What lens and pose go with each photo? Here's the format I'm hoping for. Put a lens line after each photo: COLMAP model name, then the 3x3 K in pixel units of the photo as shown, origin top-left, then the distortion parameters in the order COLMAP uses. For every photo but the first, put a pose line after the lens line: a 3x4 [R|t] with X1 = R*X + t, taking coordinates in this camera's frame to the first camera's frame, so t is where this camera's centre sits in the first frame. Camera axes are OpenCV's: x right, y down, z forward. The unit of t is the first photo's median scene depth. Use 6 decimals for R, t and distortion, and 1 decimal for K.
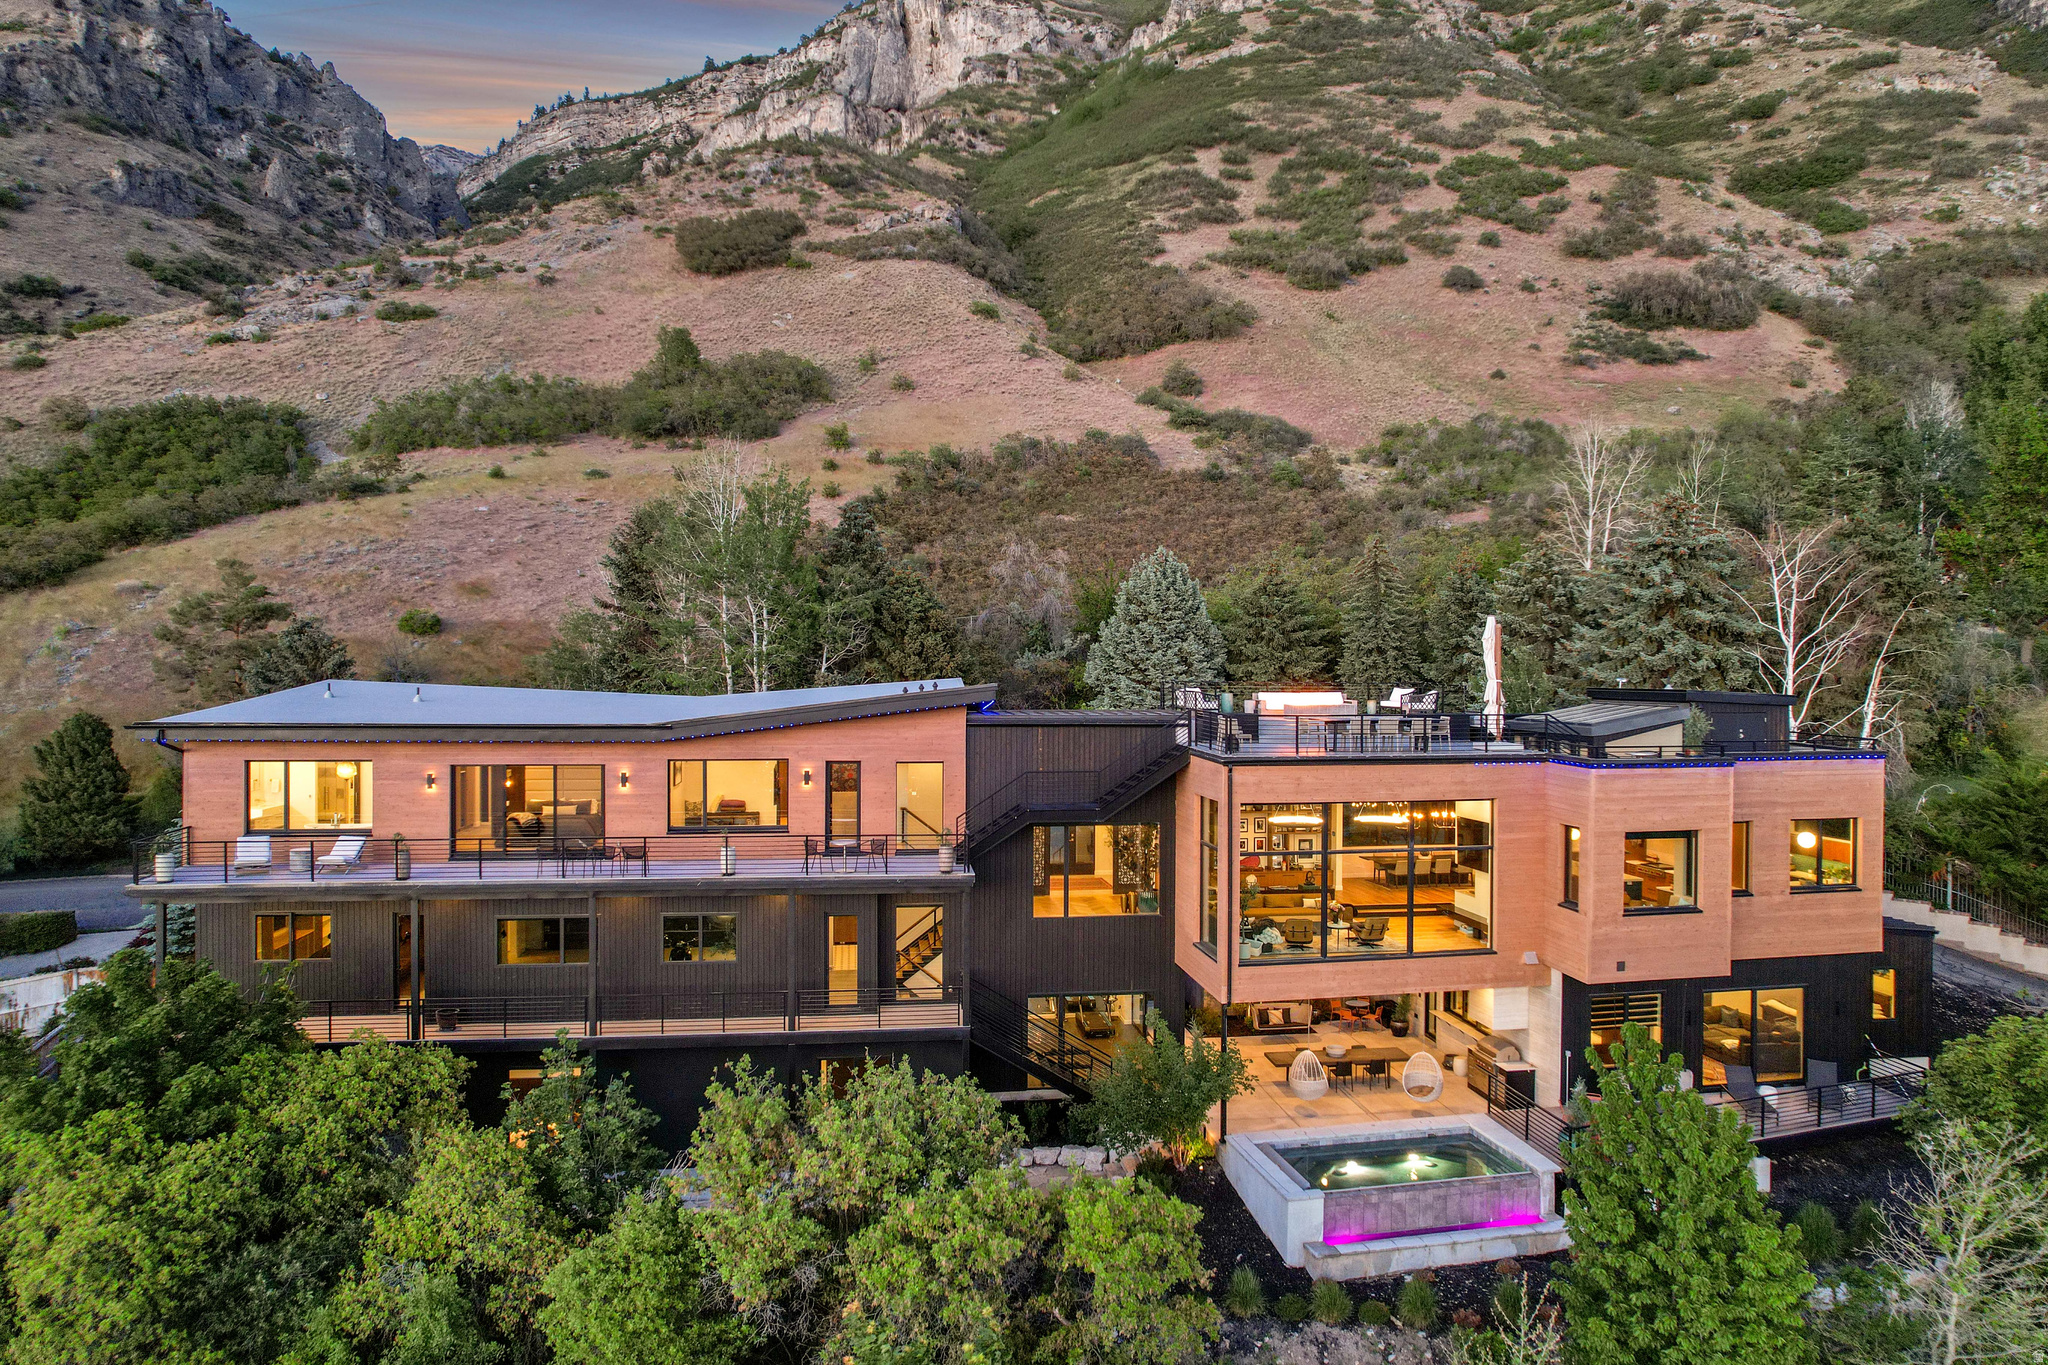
lens RADIAL K [[1310.4, 0, 1034.2], [0, 1310.4, 685.6], [0, 0, 1]] dist [-0.078680, 0.072775]
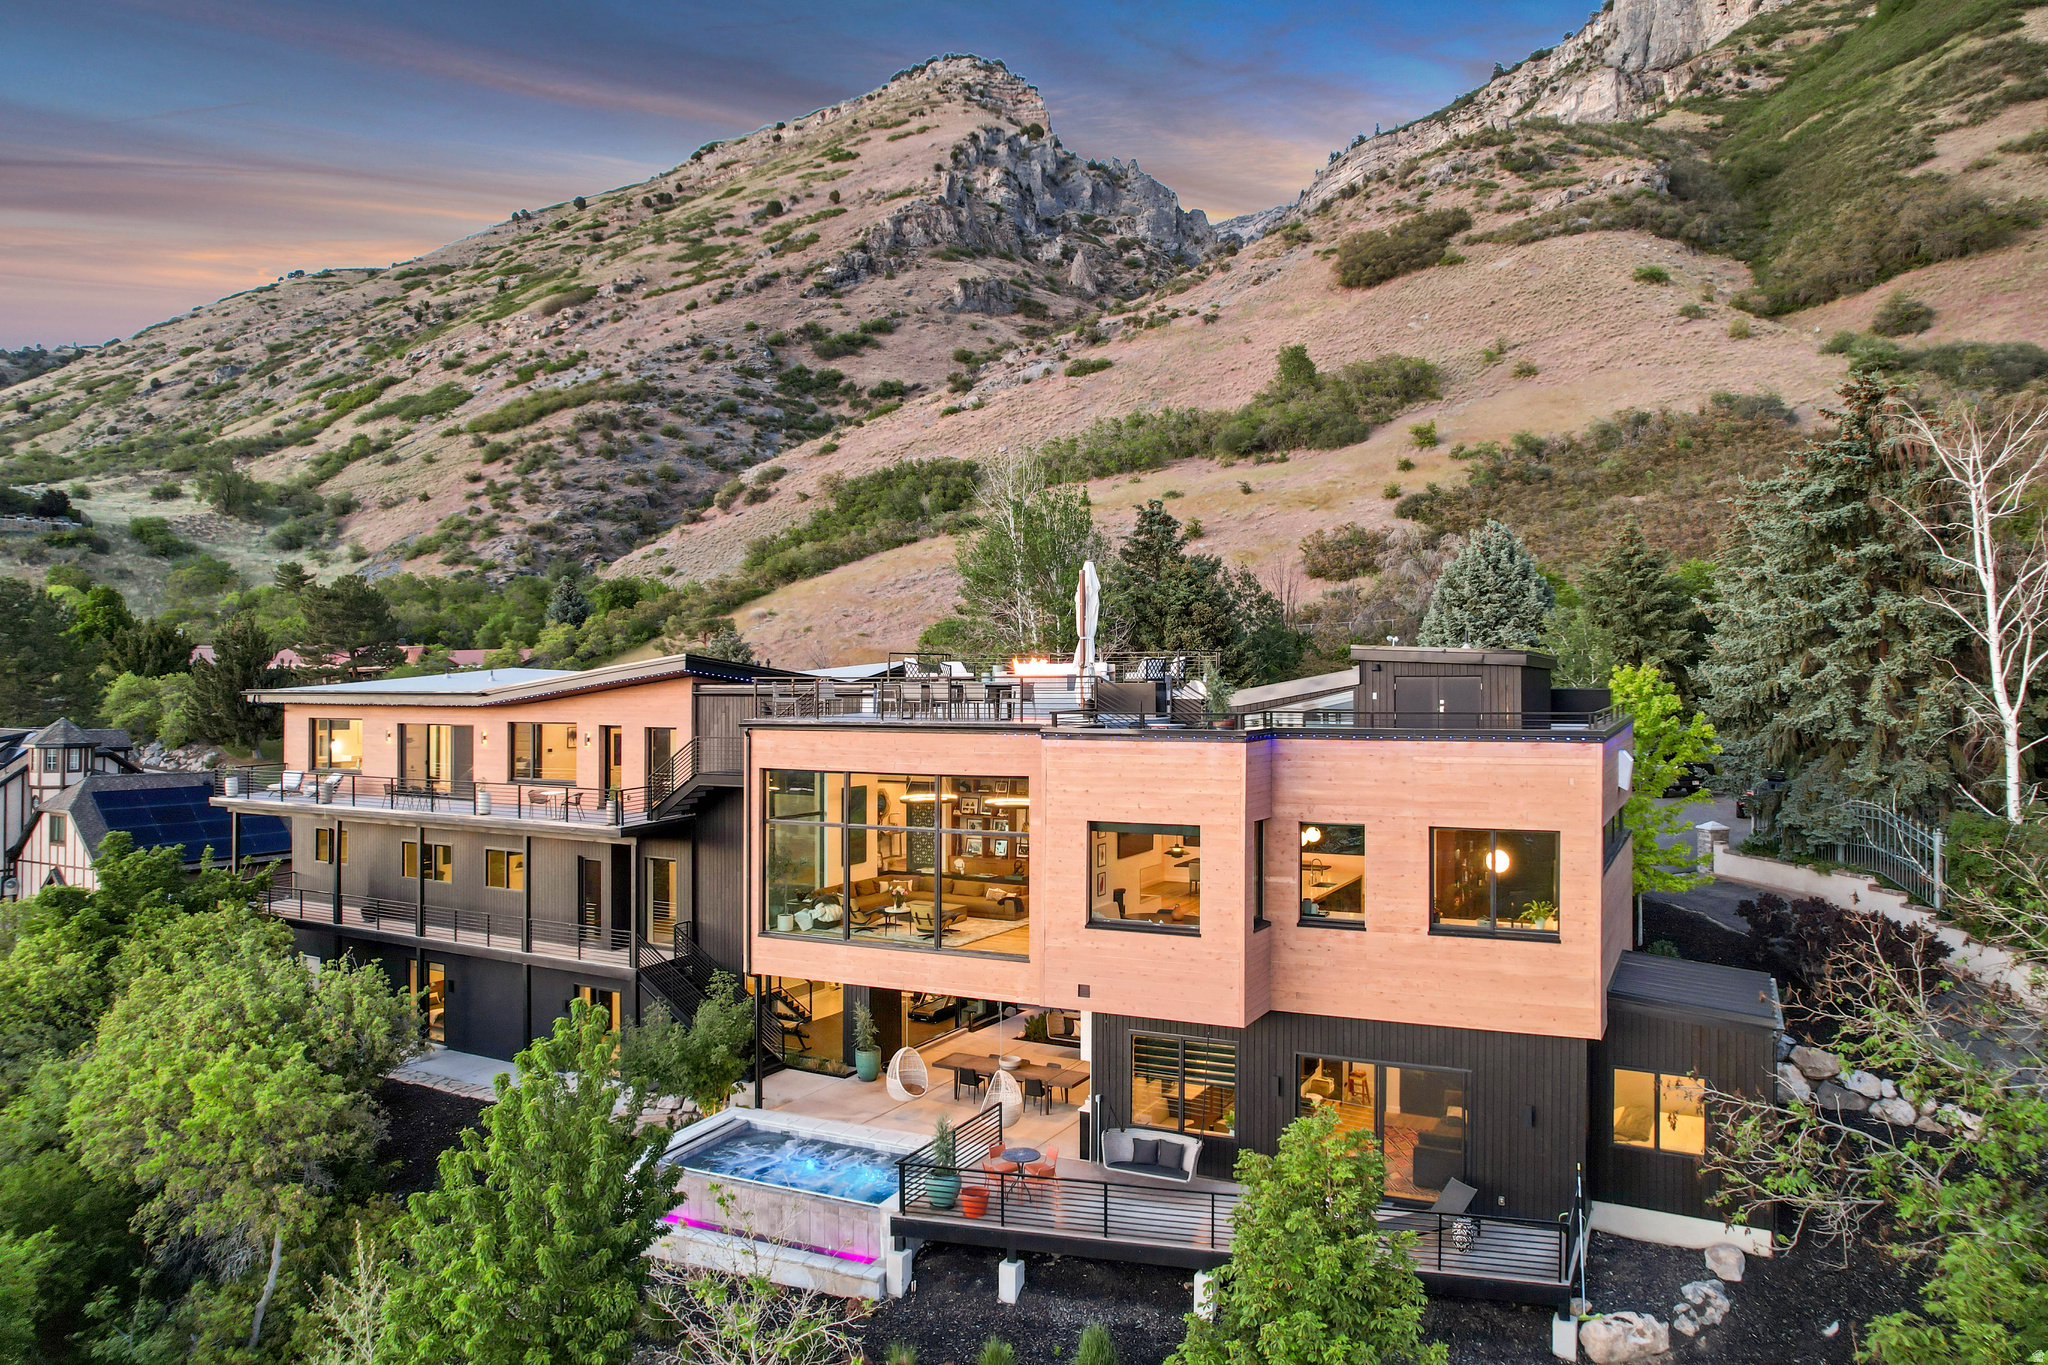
lens RADIAL K [[1304.2, 0, 1024.0], [0, 1304.2, 682.5], [0, 0, 1]] dist [-0.078803, 0.068931]
pose [[0.808259, -0.007331, -0.588781, 0.114136], [-0.003402, 0.999848, -0.017119, 0.005453], [0.588817, 0.015840, 0.808111, 0.042953]]
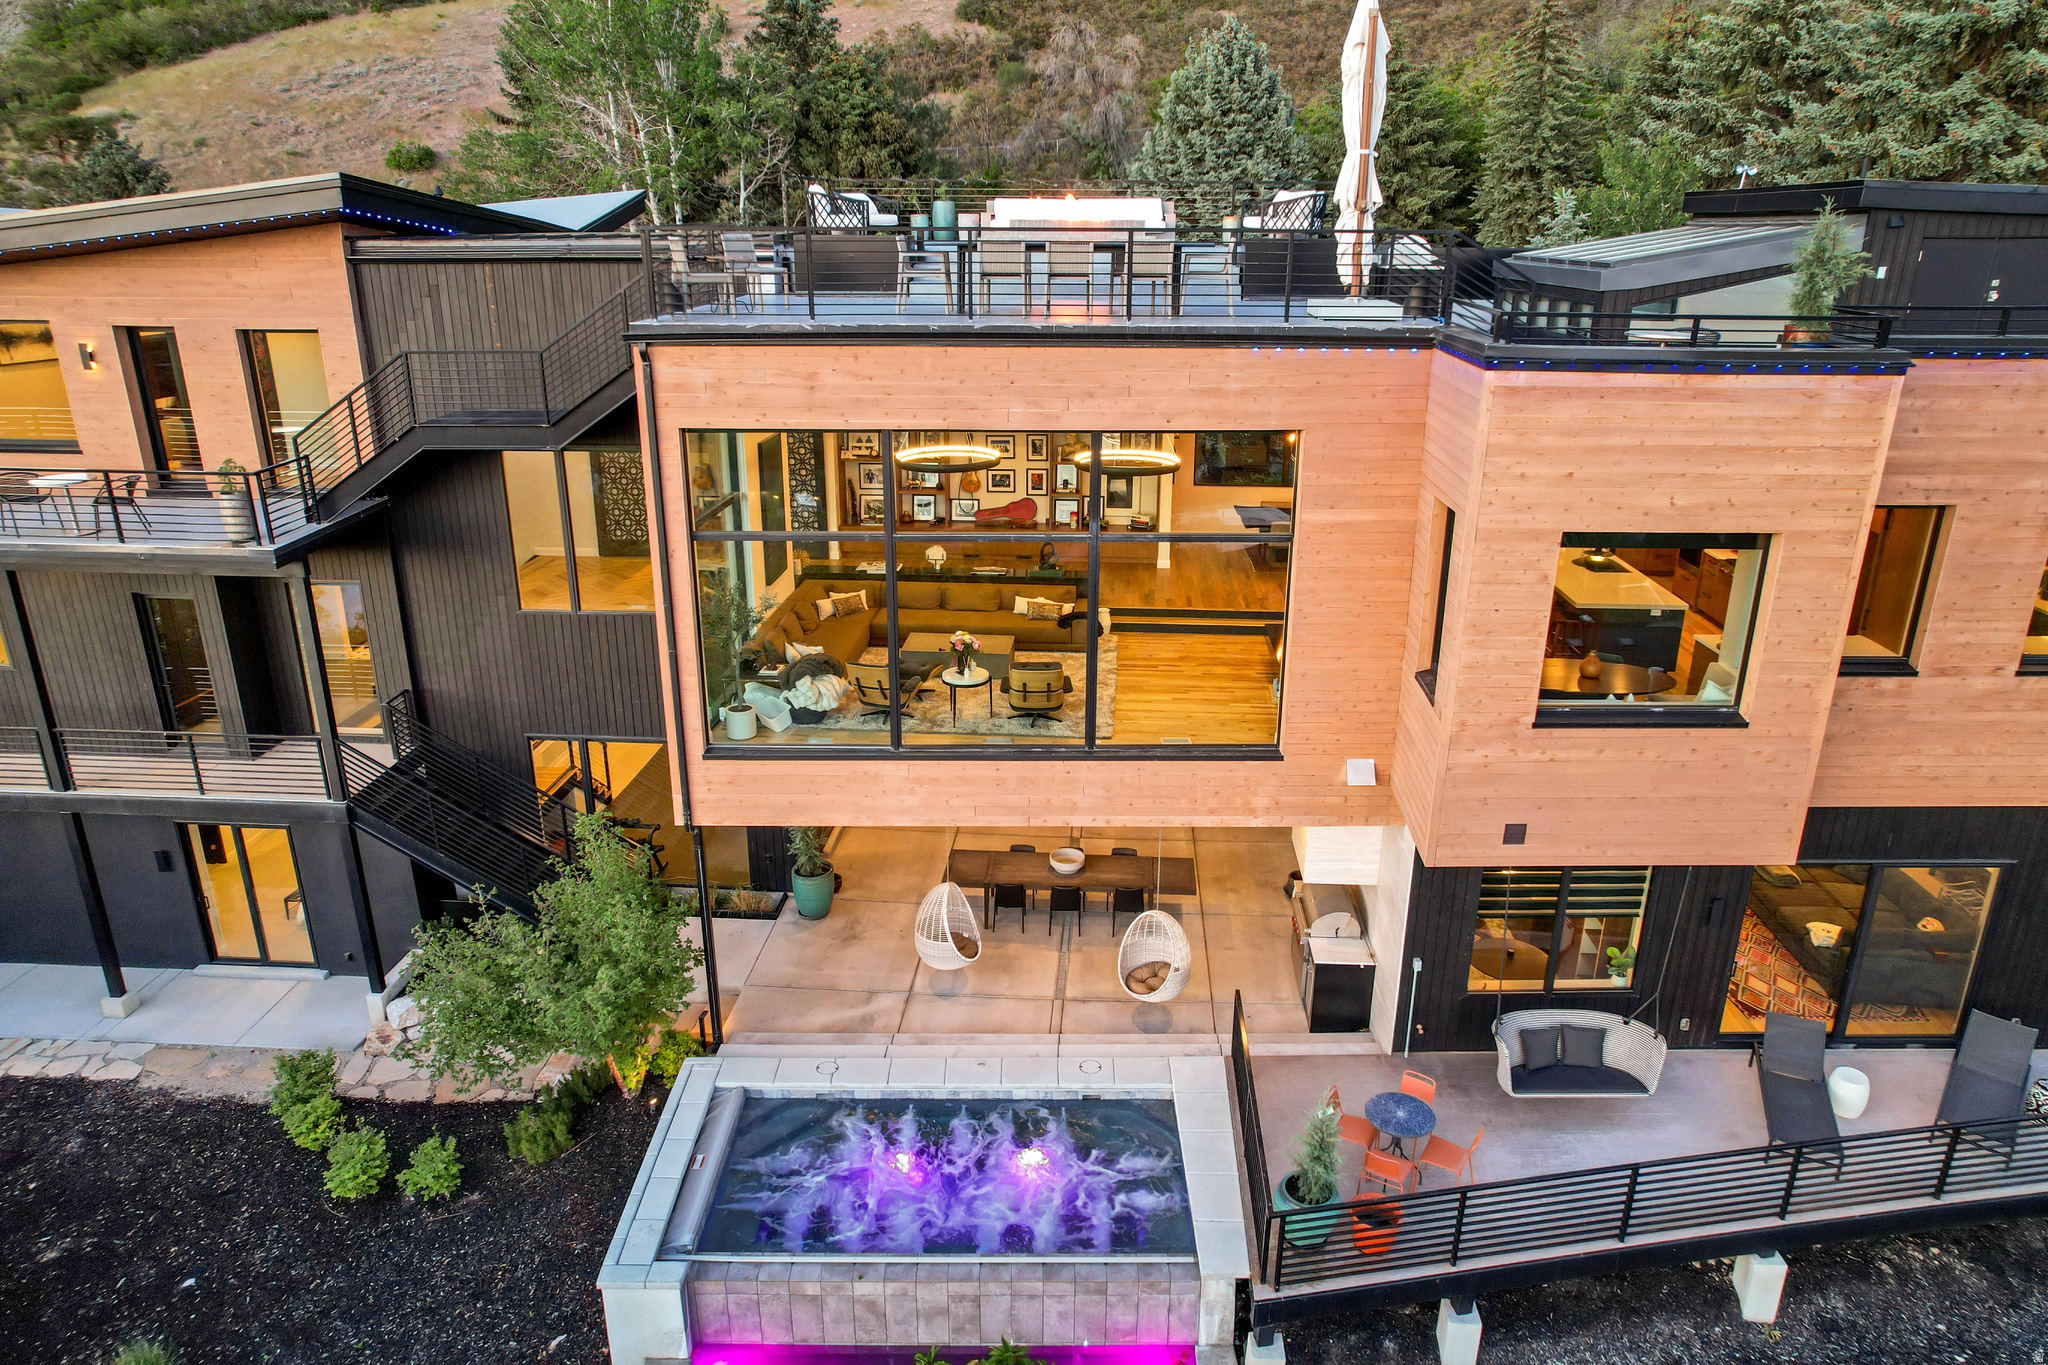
lens RADIAL K [[1310.4, 0, 1034.2], [0, 1310.4, 685.6], [0, 0, 1]] dist [-0.078680, 0.072775]
pose [[0.980252, 0.065376, -0.186635, 0.047802], [-0.001884, 0.946819, 0.321761, 0.003655], [0.197745, -0.315055, 0.928244, 0.073643]]
